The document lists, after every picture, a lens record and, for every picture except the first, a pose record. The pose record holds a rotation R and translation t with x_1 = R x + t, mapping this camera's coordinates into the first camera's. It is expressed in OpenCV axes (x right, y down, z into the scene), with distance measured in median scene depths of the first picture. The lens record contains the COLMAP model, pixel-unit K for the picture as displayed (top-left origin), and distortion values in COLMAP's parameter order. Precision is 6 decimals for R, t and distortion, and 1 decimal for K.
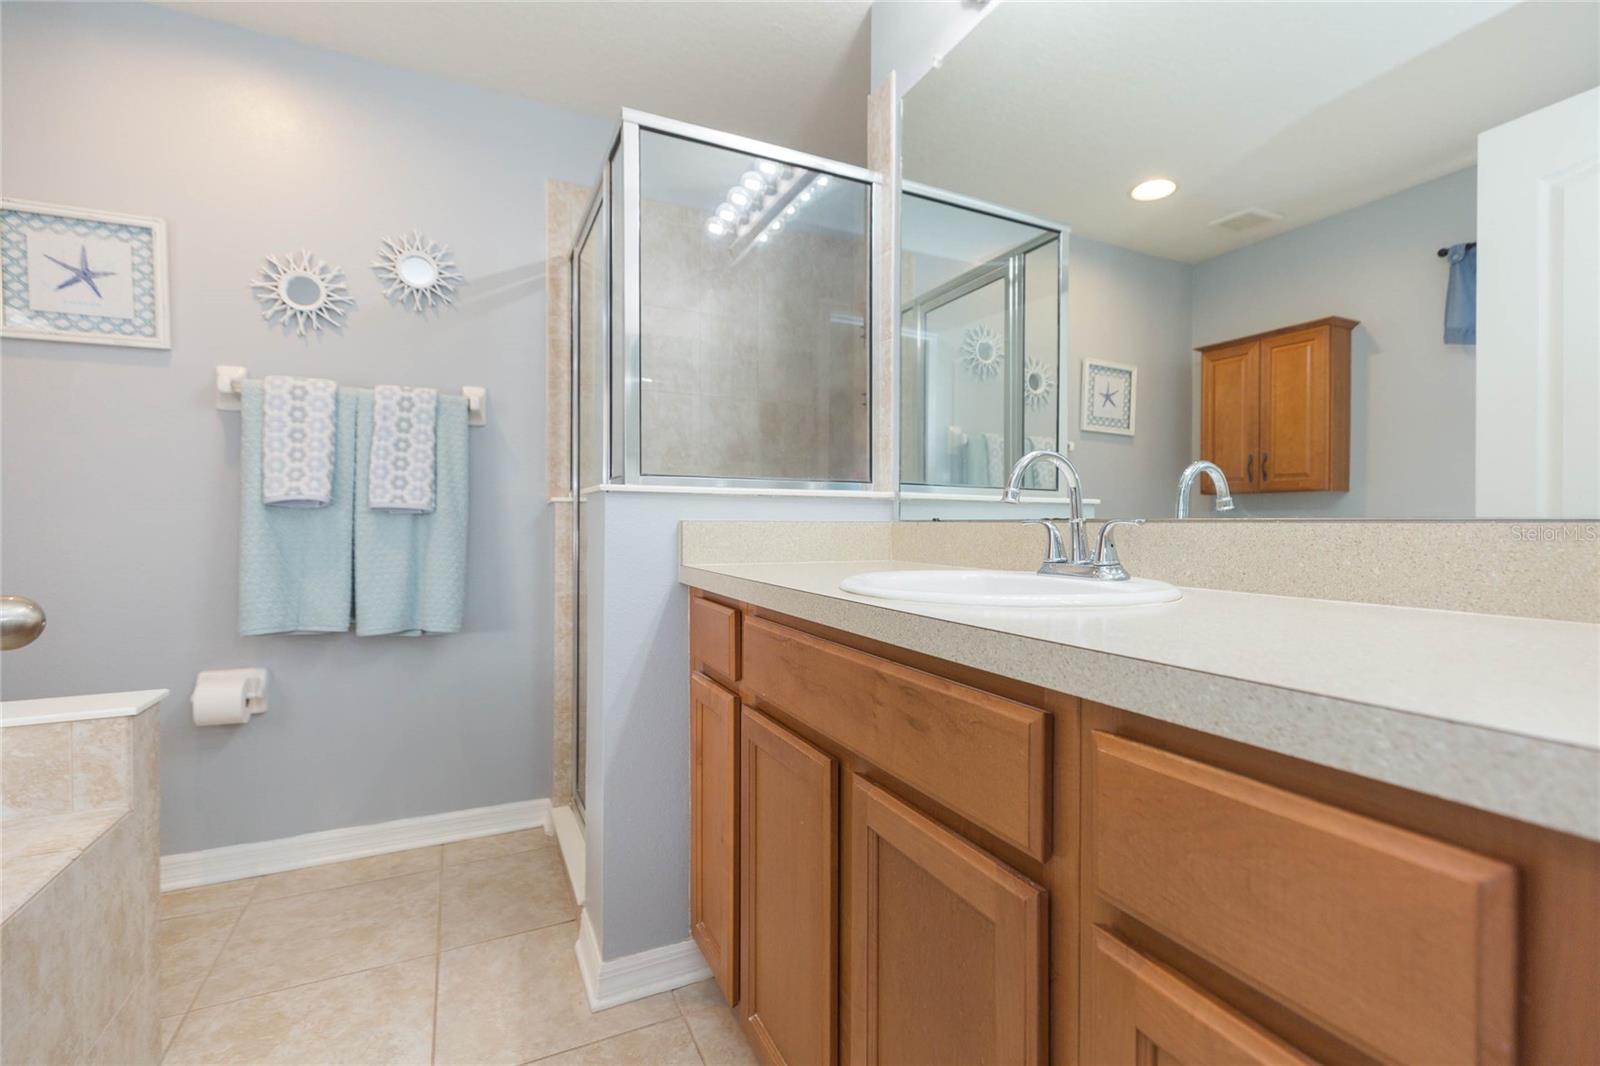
lens RADIAL K [[722.3, 0, 797.2], [0, 722.3, 526.1], [0, 0, 1]] dist [0.000811, 0.001820]
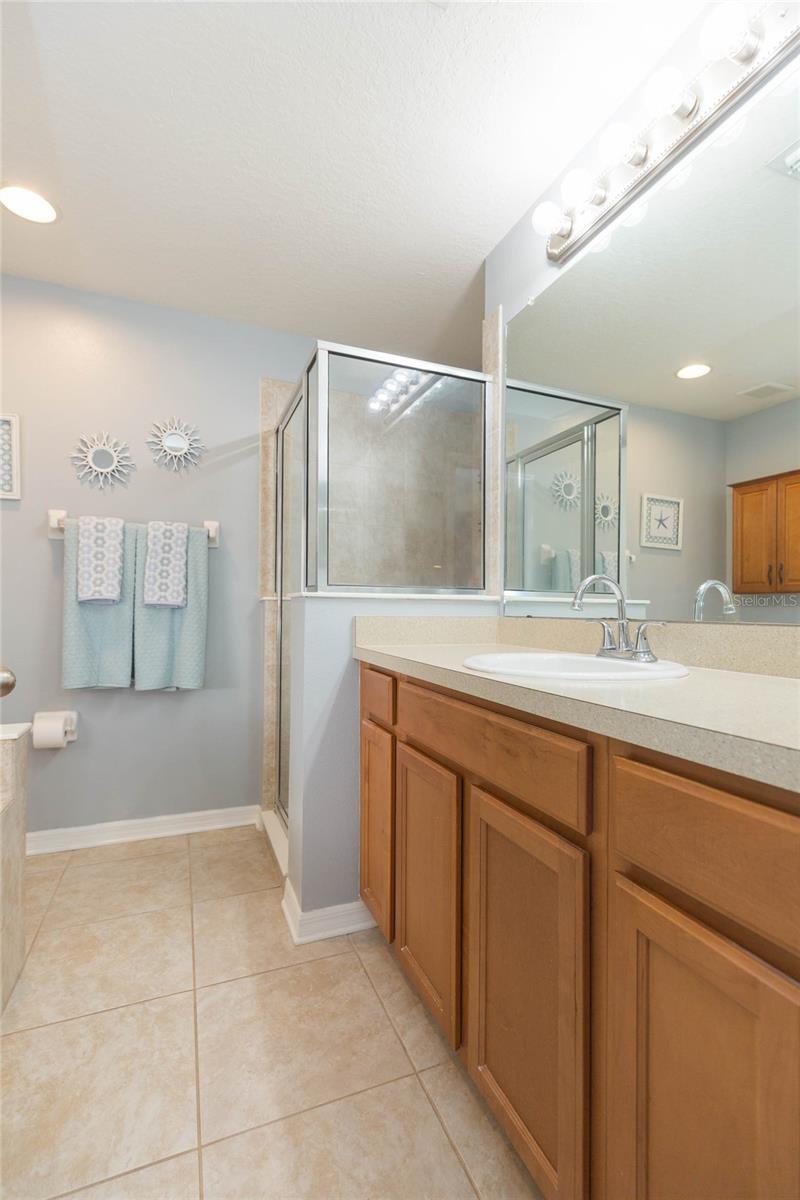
lens RADIAL K [[541.8, 0, 390.9], [0, 541.8, 601.3], [0, 0, 1]] dist [0.000811, 0.001820]
pose [[0.997466, 0.003492, -0.071065, -0.006155], [-0.004787, 0.999825, -0.018062, -0.014116], [0.070989, 0.018357, 0.997308, -0.082732]]
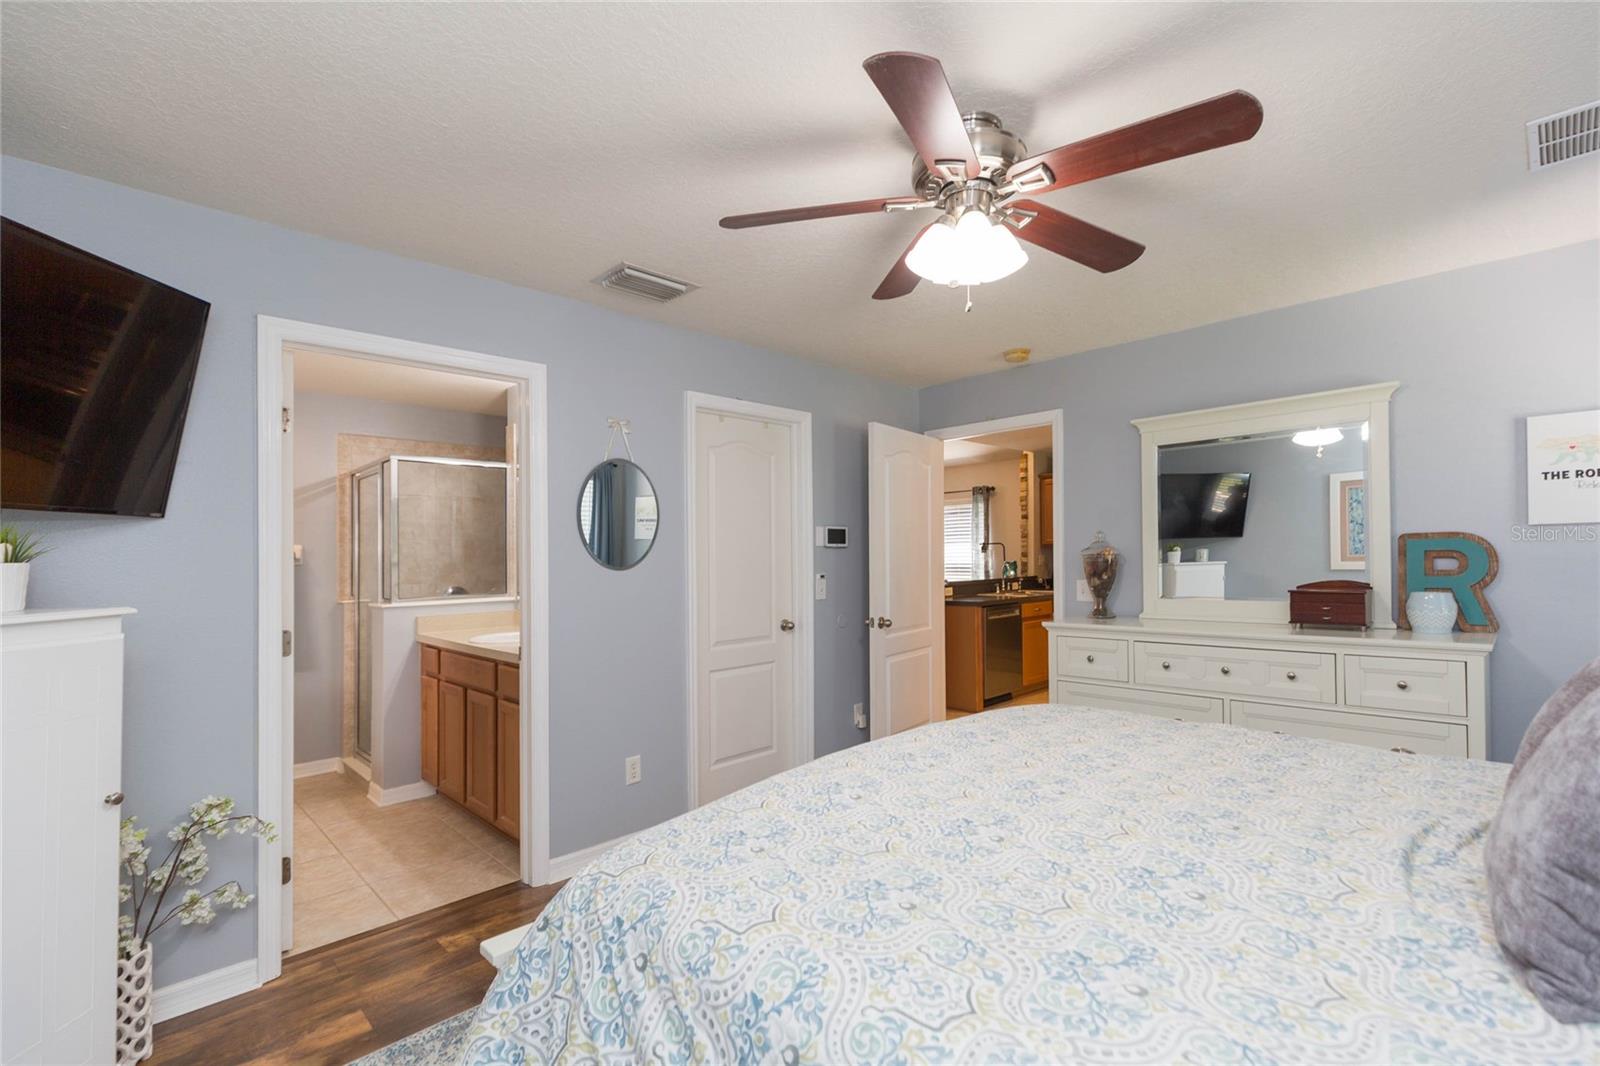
lens RADIAL K [[722.3, 0, 807.8], [0, 722.3, 540.0], [0, 0, 1]] dist [0.000811, 0.001820]
pose [[0.942802, -0.008002, 0.333258, 0.239434], [0.020565, 0.999204, -0.034188, -0.132594], [-0.332719, 0.039086, 0.942216, -1.532512]]
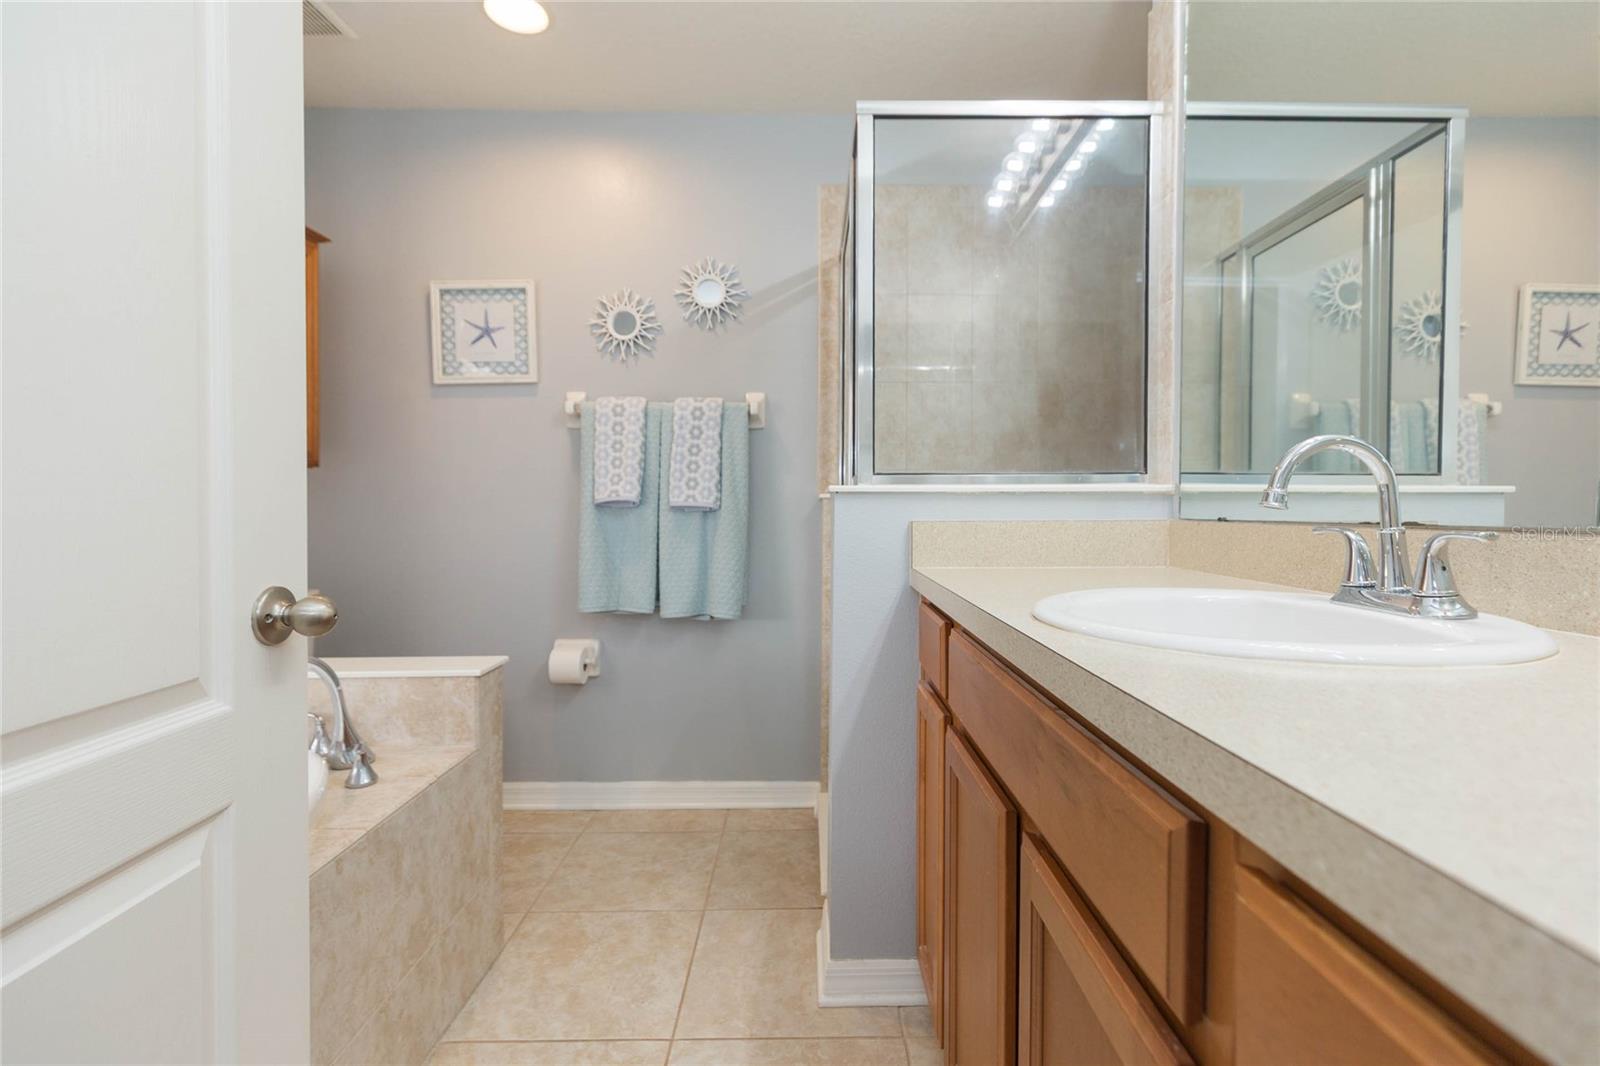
lens RADIAL K [[722.3, 0, 798.3], [0, 722.3, 520.1], [0, 0, 1]] dist [0.000811, 0.001820]
pose [[0.903954, -0.001362, -0.427627, 0.088661], [0.006668, 0.999918, 0.010913, -0.015591], [0.427577, -0.012716, 0.903889, 0.054803]]
